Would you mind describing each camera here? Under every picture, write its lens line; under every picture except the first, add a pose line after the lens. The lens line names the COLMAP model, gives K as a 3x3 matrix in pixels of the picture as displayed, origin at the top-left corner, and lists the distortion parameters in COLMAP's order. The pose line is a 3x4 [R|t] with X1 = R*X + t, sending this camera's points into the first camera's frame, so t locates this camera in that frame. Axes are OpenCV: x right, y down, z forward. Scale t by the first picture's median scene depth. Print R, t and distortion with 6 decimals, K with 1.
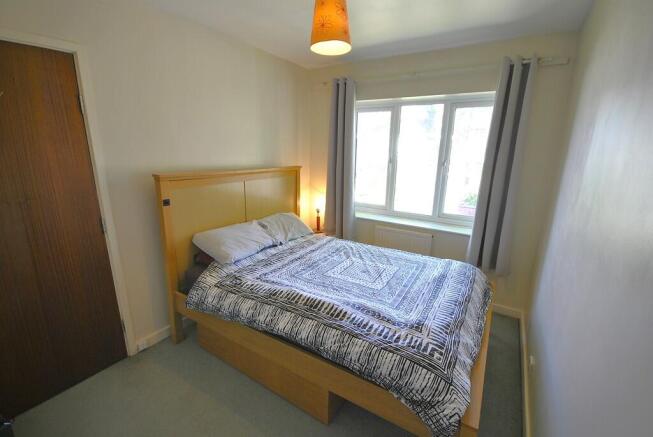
lens RADIAL K [[286.2, 0, 326.9], [0, 286.2, 221.6], [0, 0, 1]] dist [-0.006073, -0.002708]
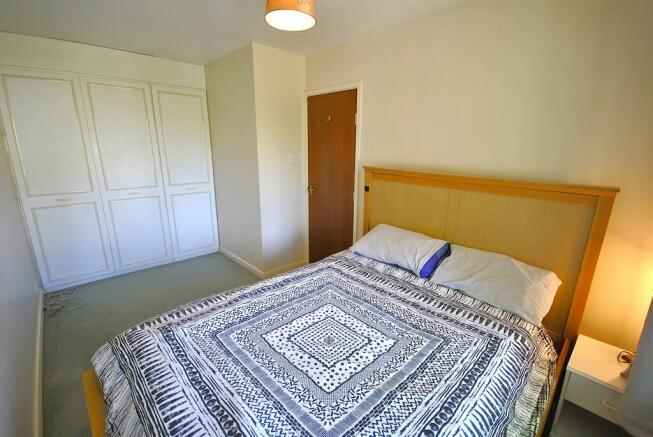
lens RADIAL K [[286.2, 0, 329.6], [0, 286.2, 217.1], [0, 0, 1]] dist [-0.006073, -0.002708]
pose [[-0.247242, 0.216116, -0.944545, 0.626069], [-0.259760, 0.924344, 0.279488, -0.233023], [0.933486, 0.314456, -0.172399, 0.984792]]
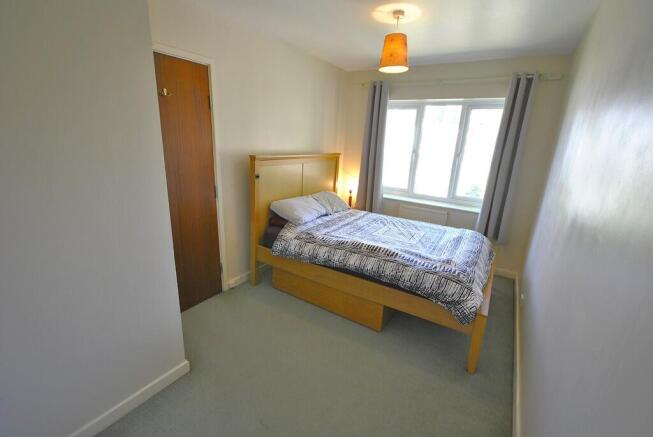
lens RADIAL K [[286.2, 0, 327.8], [0, 286.2, 220.8], [0, 0, 1]] dist [-0.006073, -0.002708]
pose [[0.999547, 0.029764, 0.004485, -0.206128], [-0.029895, 0.999016, 0.032749, 0.077878], [-0.003505, -0.032868, 0.999454, -0.312575]]
